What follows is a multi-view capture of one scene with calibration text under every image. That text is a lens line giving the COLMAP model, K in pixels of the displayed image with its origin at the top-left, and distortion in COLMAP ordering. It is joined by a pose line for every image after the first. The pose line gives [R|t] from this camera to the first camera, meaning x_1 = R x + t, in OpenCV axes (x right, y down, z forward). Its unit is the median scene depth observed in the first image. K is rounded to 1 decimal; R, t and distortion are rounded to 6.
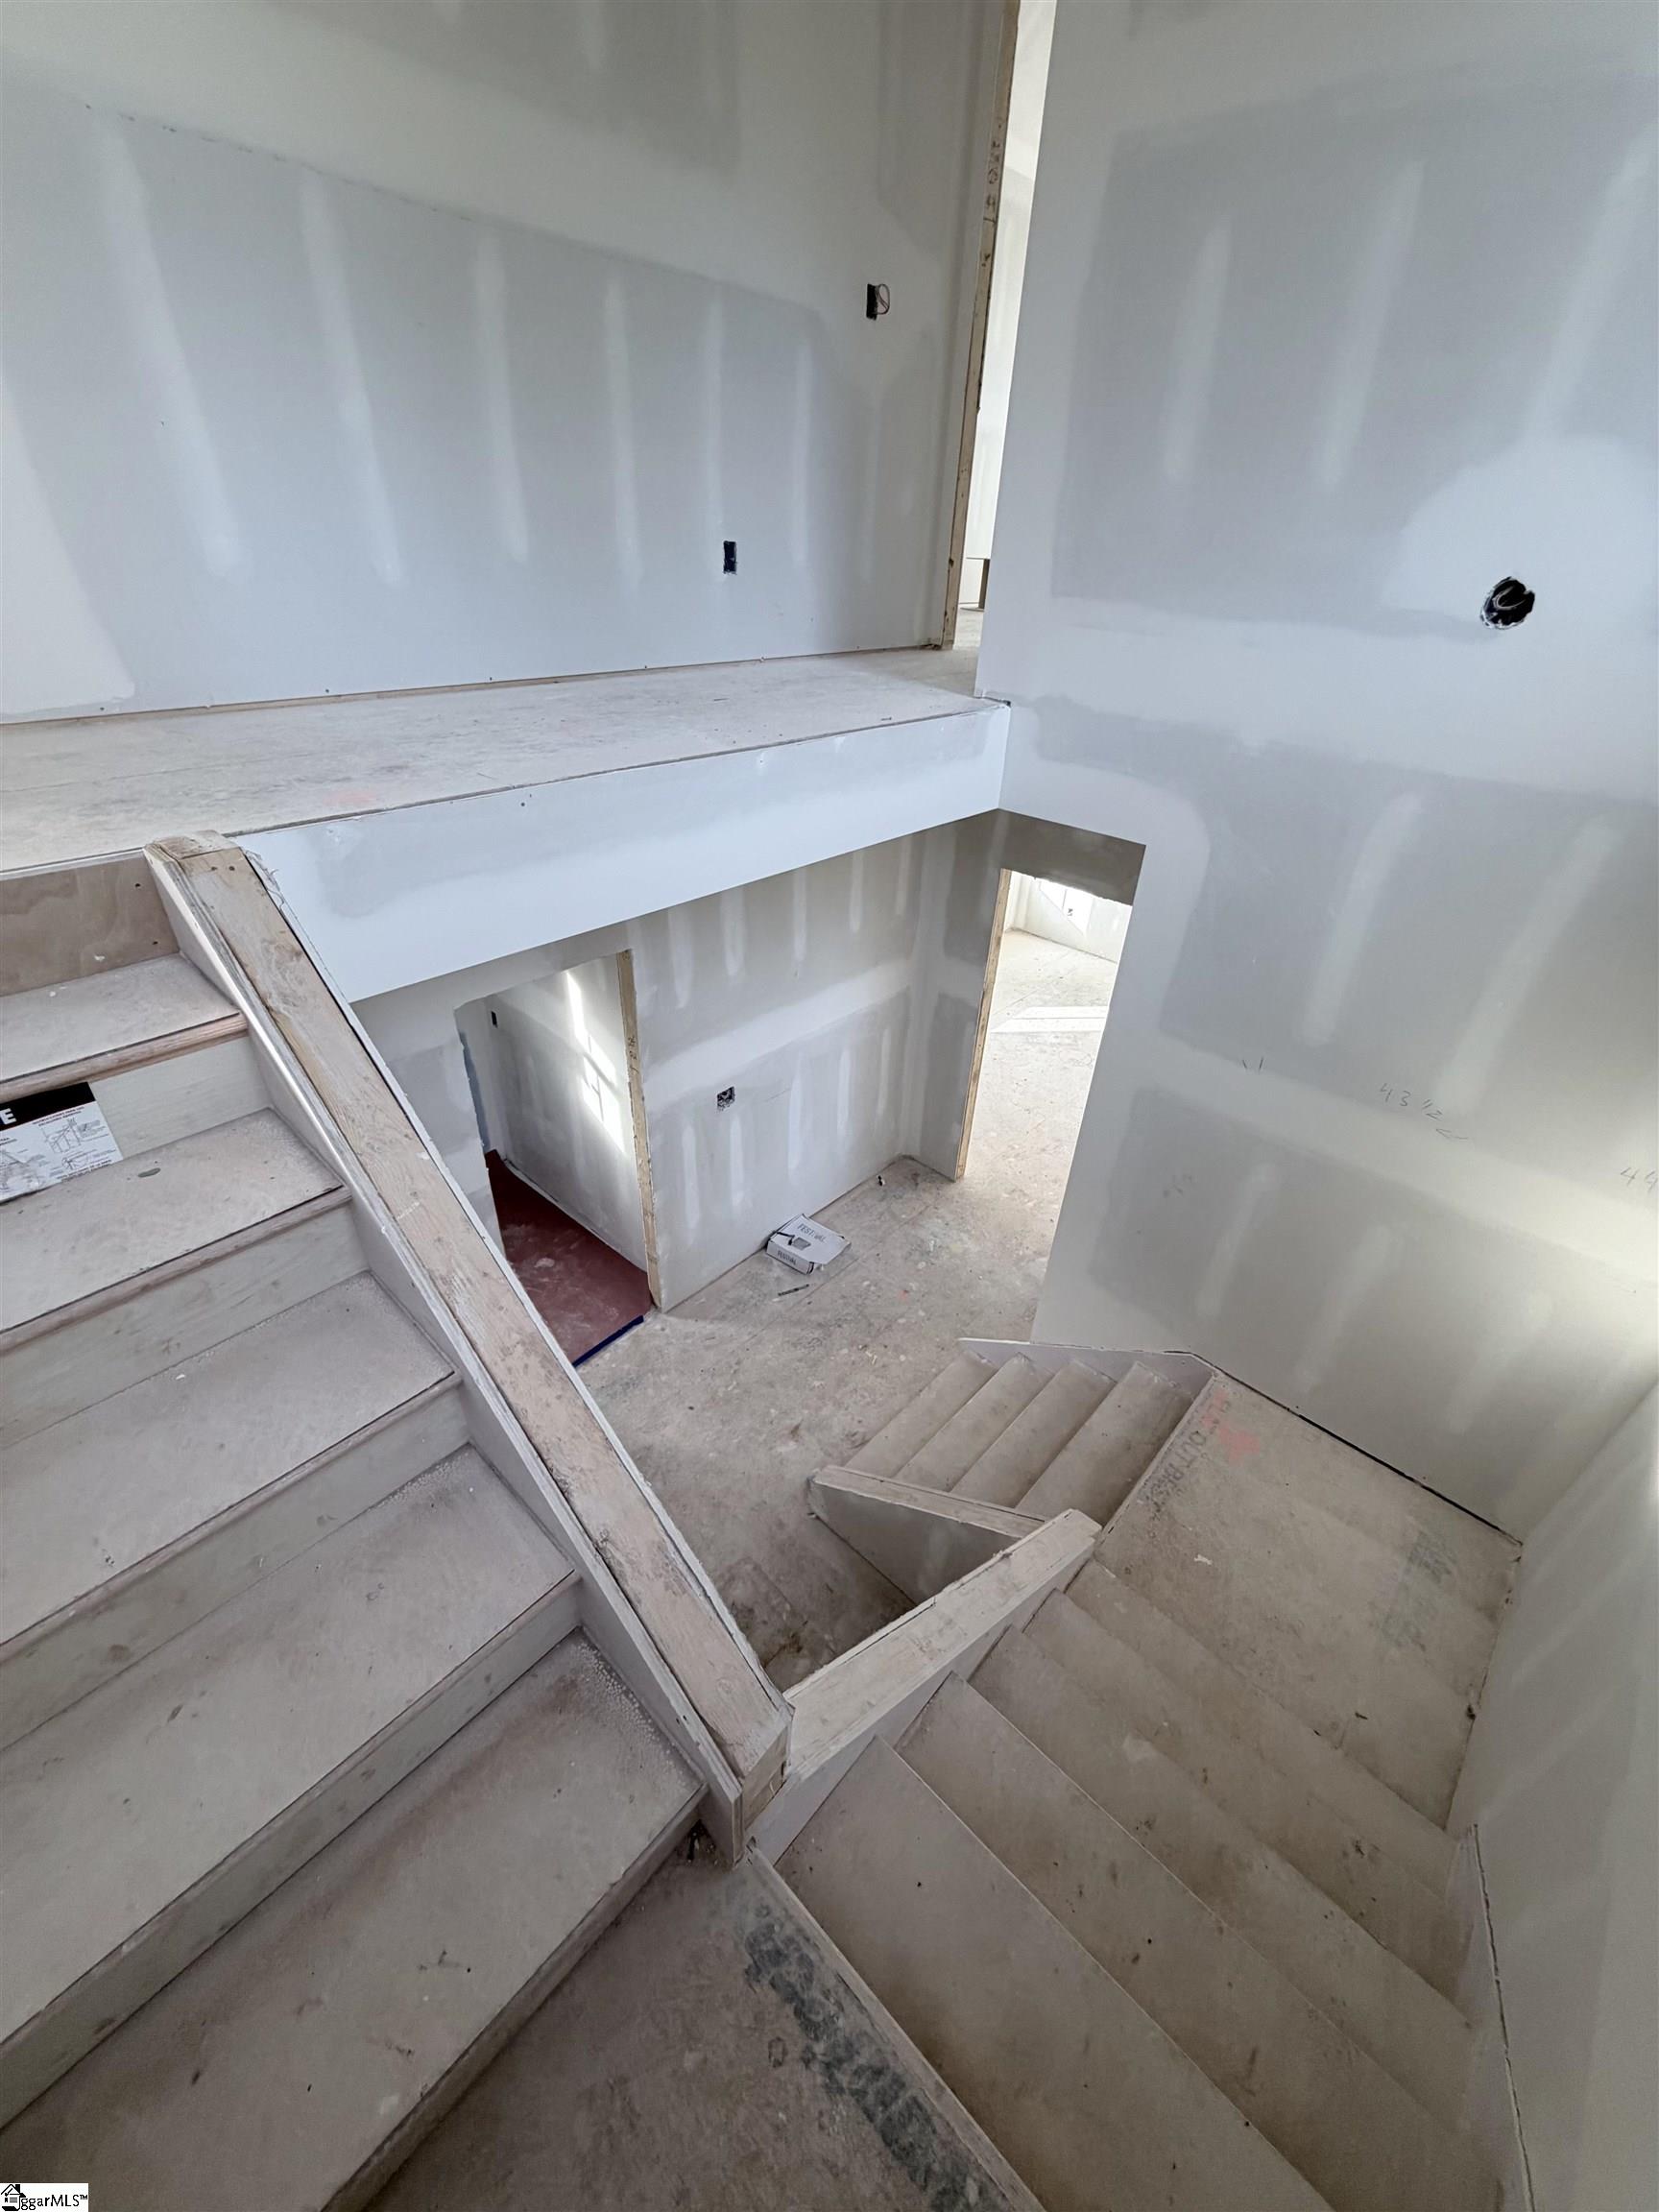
lens RADIAL K [[883.7, 0, 829.5], [0, 883.7, 1106.0], [0, 0, 1]] dist [0.000976, 0.000029]
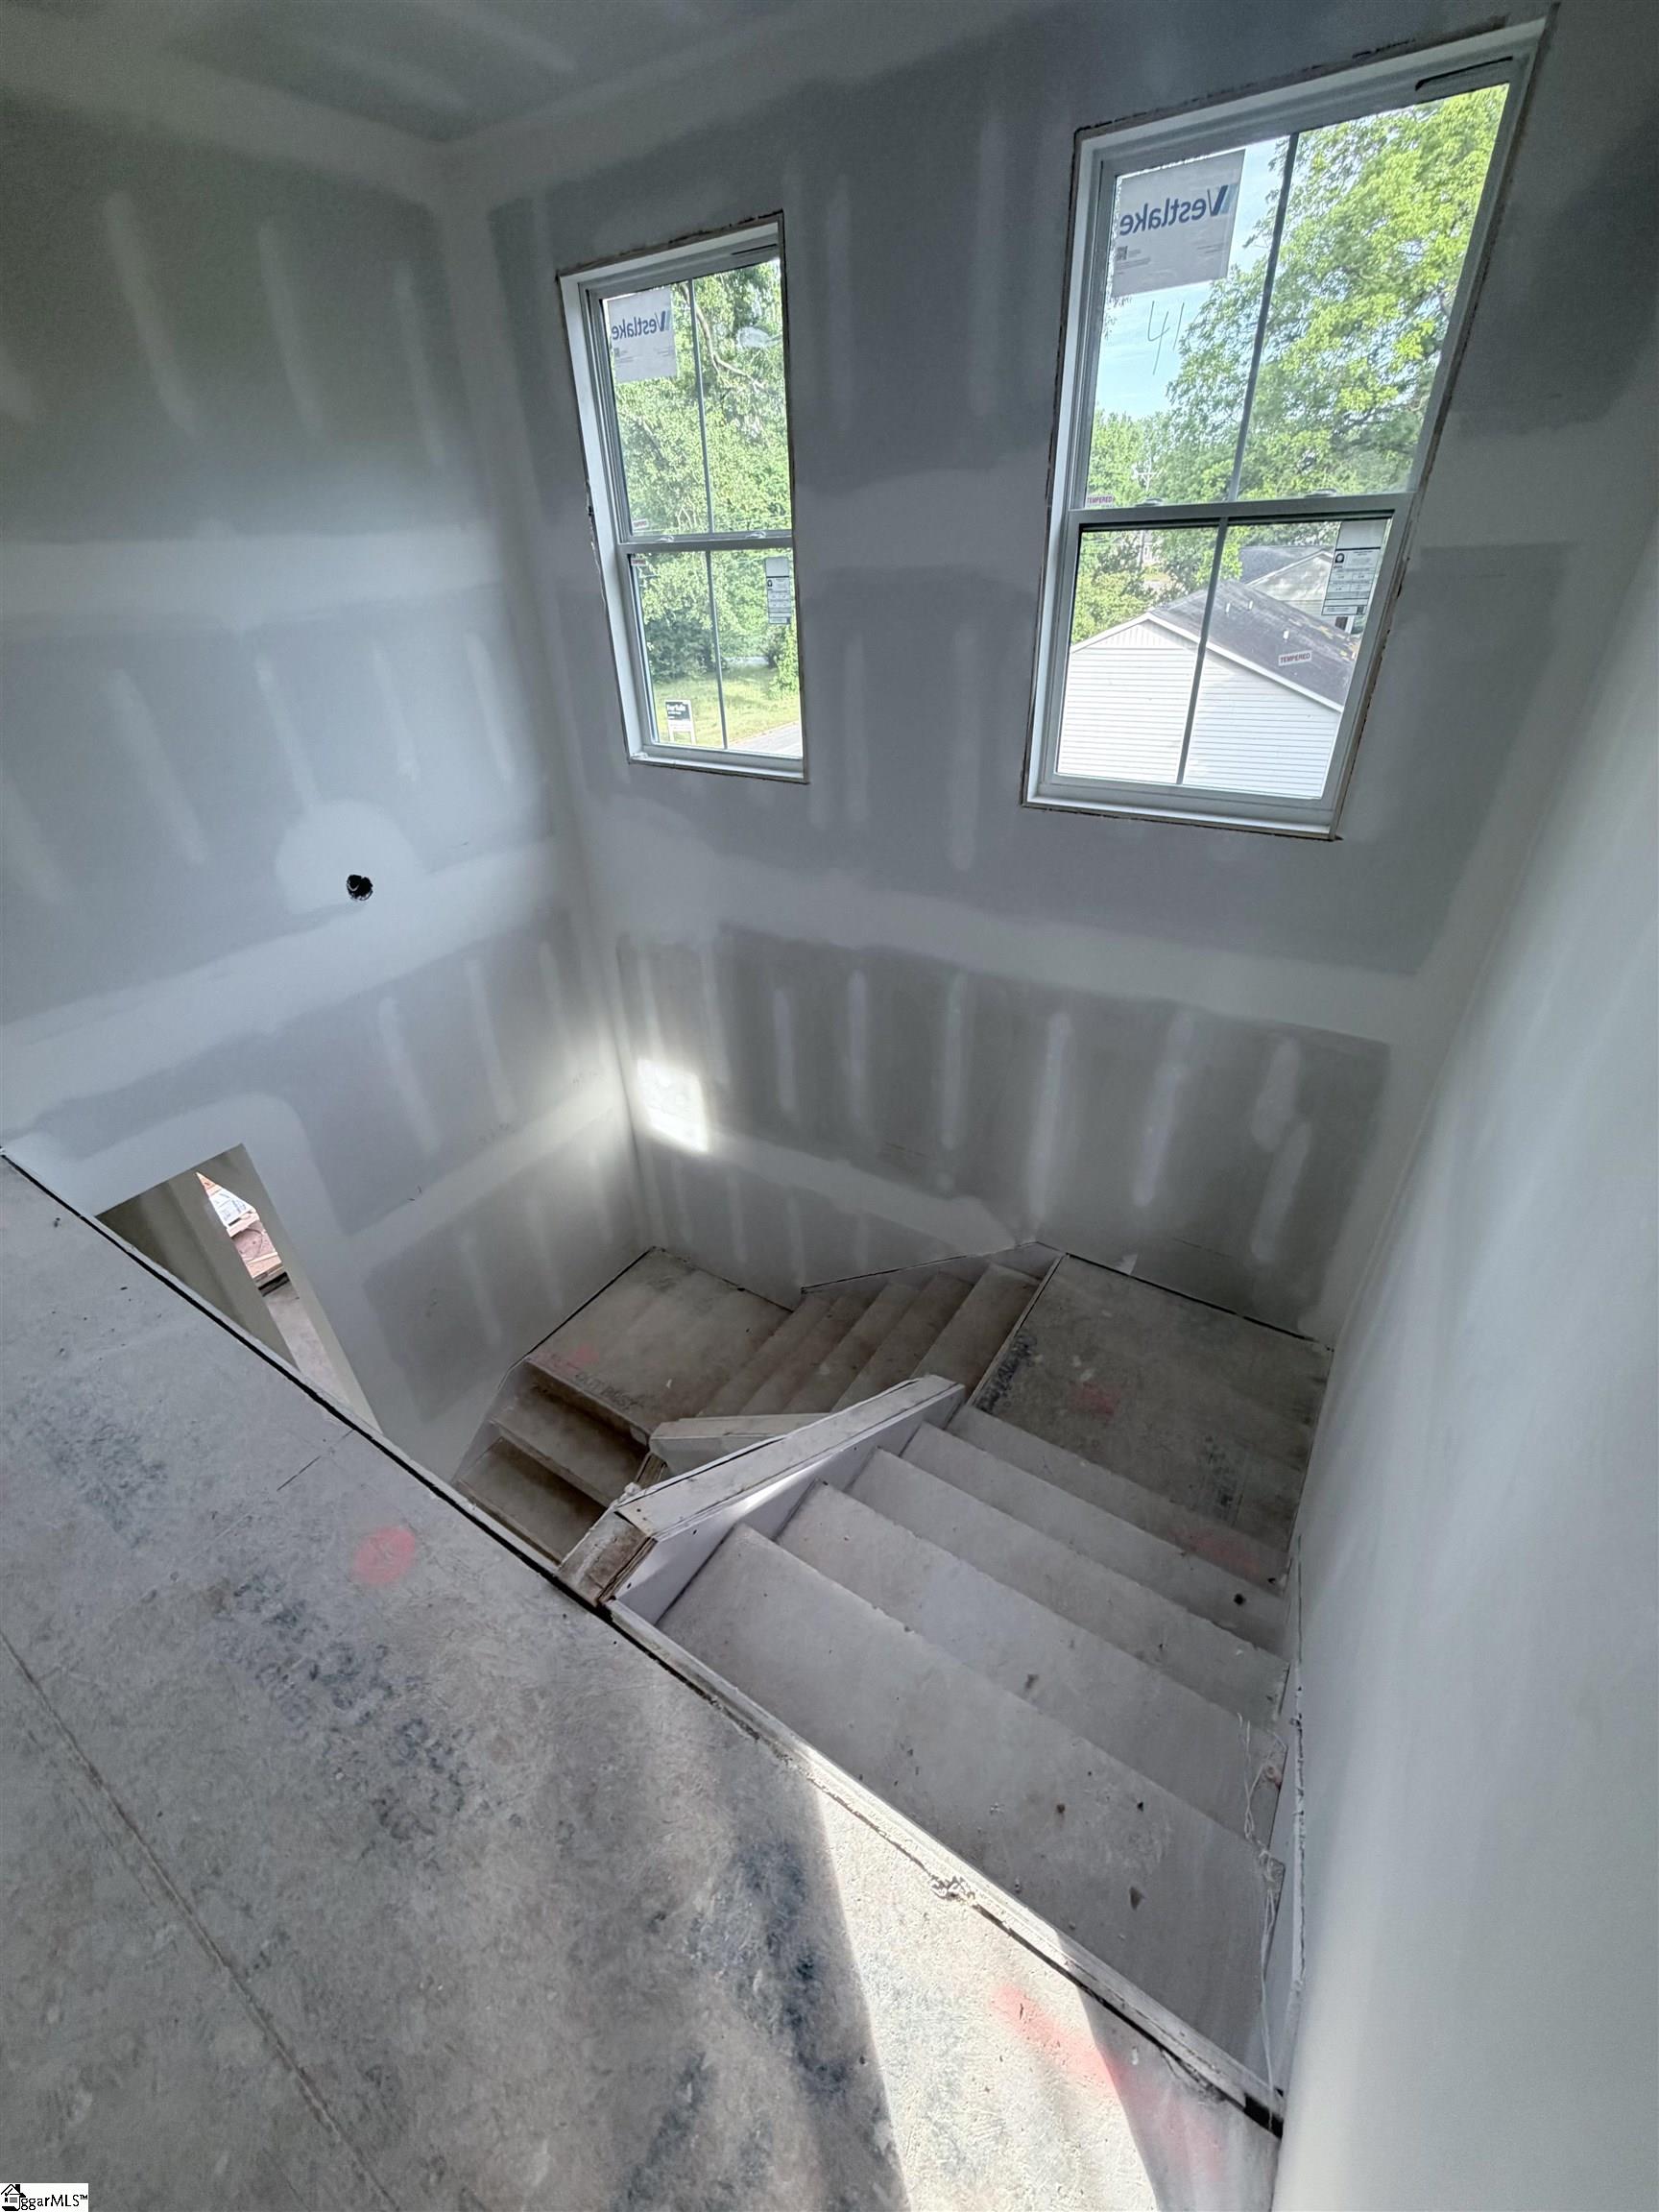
lens RADIAL K [[896.7, 0, 829.5], [0, 896.7, 1106.0], [0, 0, 1]] dist [-0.002477, -0.000519]
pose [[-0.166071, -0.560982, 0.810999, -0.631690], [0.571876, 0.615209, 0.542656, -0.489594], [-0.803355, 0.553910, 0.218644, 0.119876]]
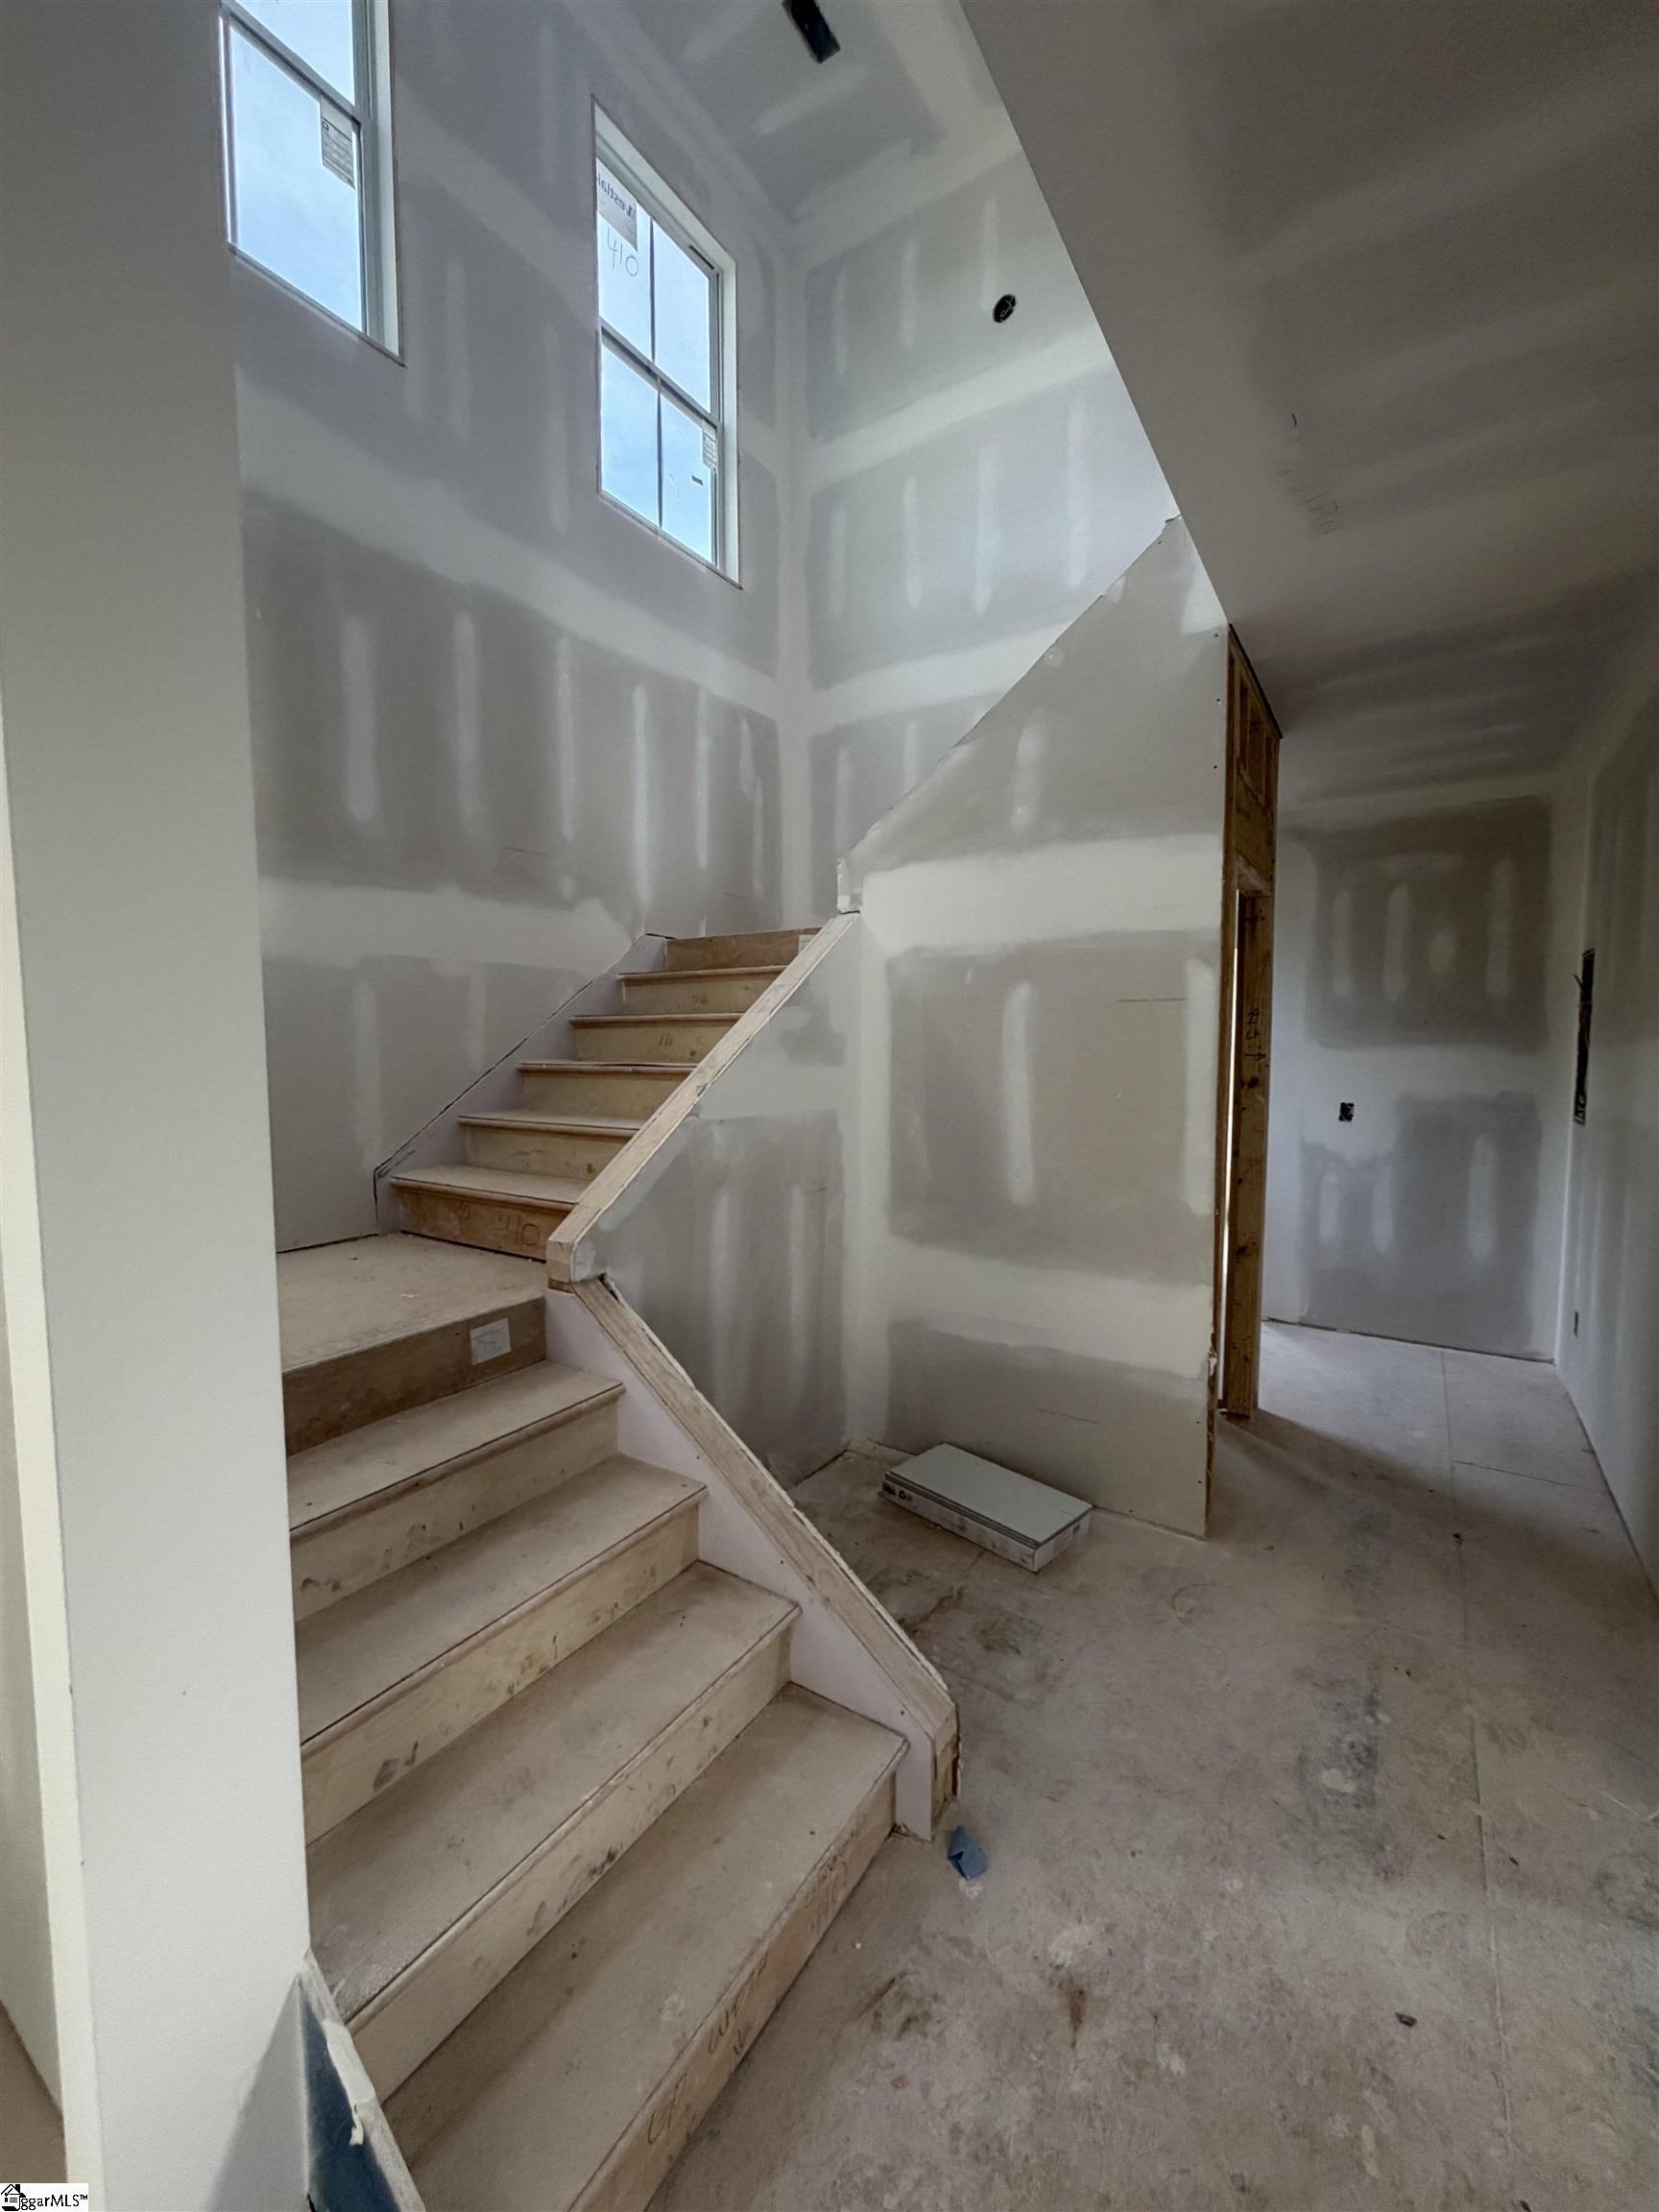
lens RADIAL K [[883.7, 0, 829.5], [0, 883.7, 1106.0], [0, 0, 1]] dist [0.000976, 0.000029]
pose [[-0.985346, -0.029385, -0.168019, 0.174608], [-0.125729, 0.790788, 0.599038, -0.143124], [0.115265, 0.611384, -0.782894, 1.479706]]
